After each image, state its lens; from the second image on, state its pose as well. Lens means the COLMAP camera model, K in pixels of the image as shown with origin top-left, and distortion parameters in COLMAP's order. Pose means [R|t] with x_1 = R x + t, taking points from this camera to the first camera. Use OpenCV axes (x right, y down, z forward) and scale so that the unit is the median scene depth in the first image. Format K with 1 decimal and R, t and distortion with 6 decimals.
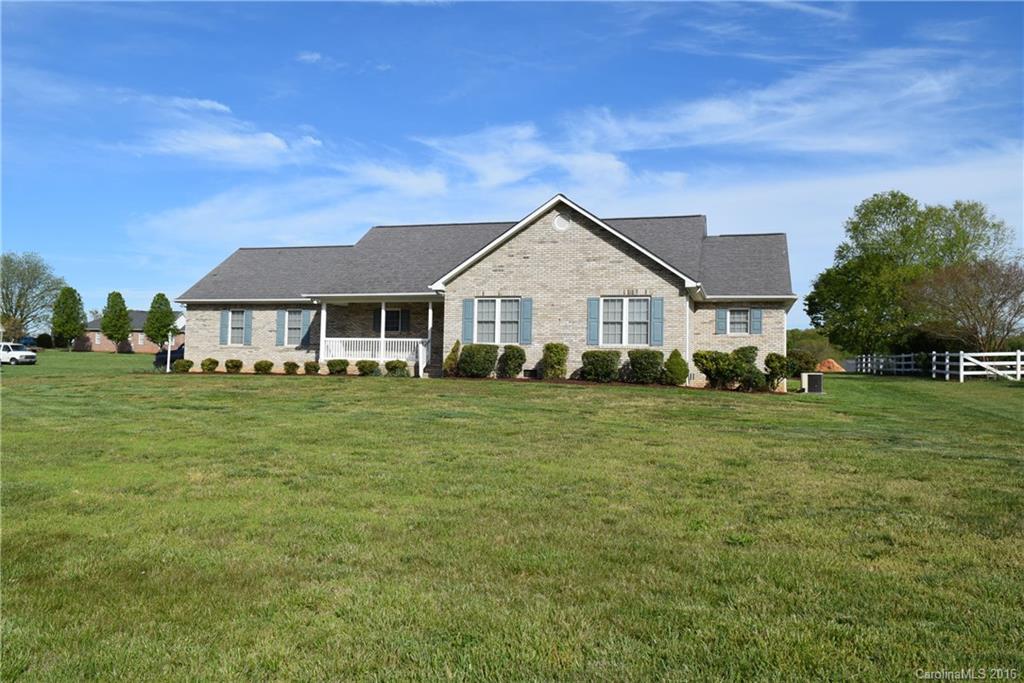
lens RADIAL K [[799.6, 0, 512.0], [0, 799.6, 341.5], [0, 0, 1]] dist [-0.013621, -0.003278]
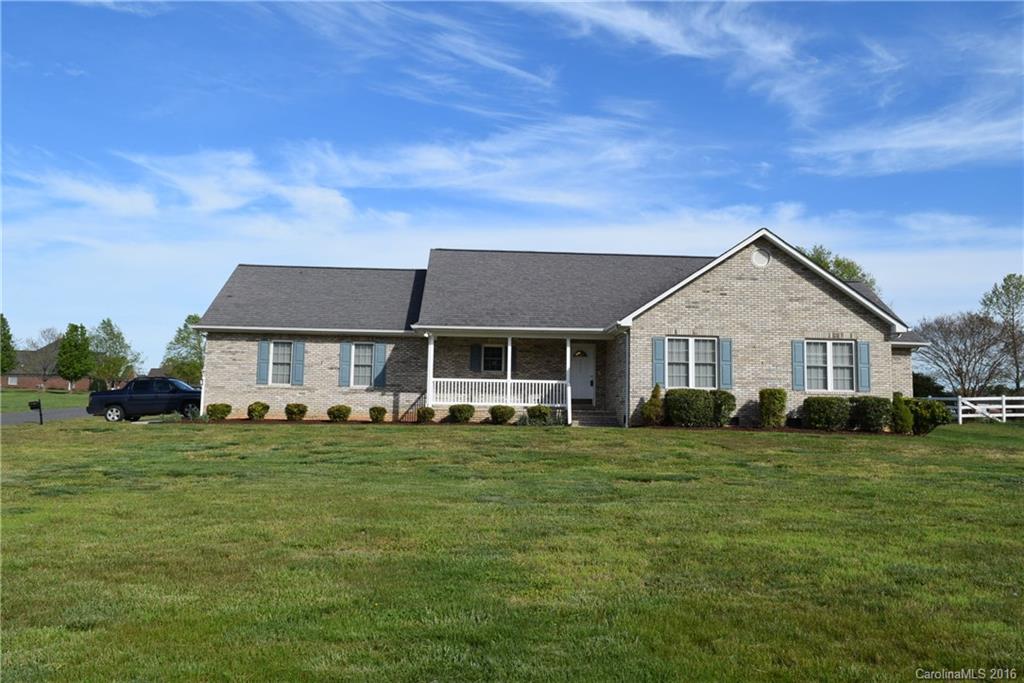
lens RADIAL K [[799.6, 0, 512.0], [0, 799.6, 341.5], [0, 0, 1]] dist [-0.013621, -0.003278]
pose [[0.945265, 0.026034, 0.325263, -0.396810], [-0.011257, 0.998821, -0.047231, -0.004007], [-0.326109, 0.040984, 0.944443, 0.171342]]
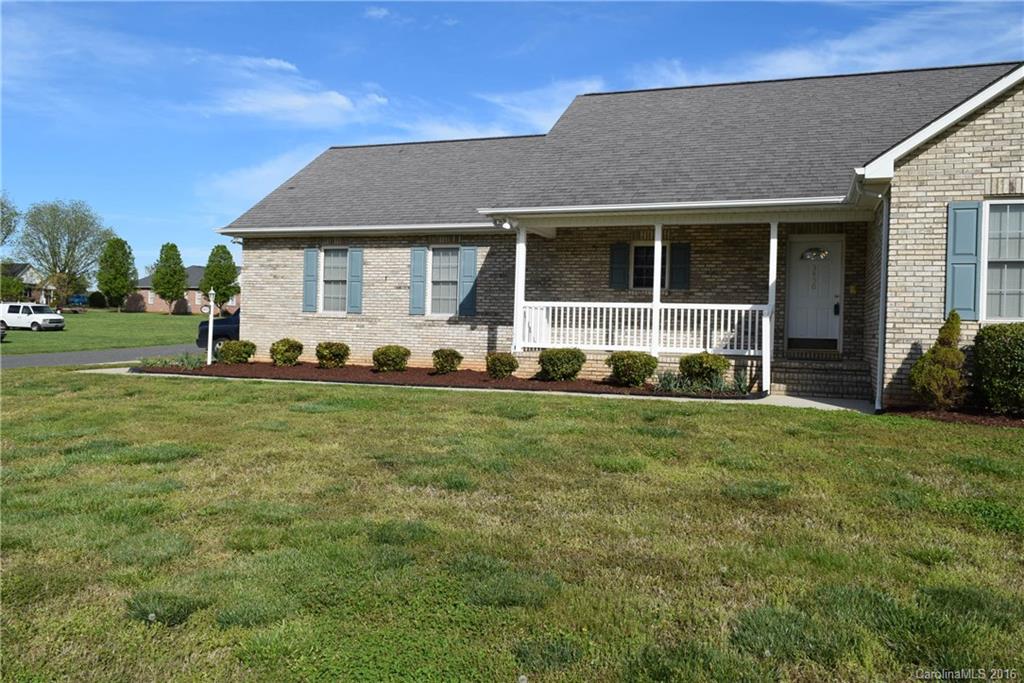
lens RADIAL K [[795.1, 0, 512.0], [0, 795.1, 341.5], [0, 0, 1]] dist [-0.013797, -0.002729]
pose [[0.997127, 0.009679, -0.075129, -0.189999], [-0.005934, 0.998736, 0.049914, -0.004073], [0.075517, -0.049325, 0.995924, 0.487254]]
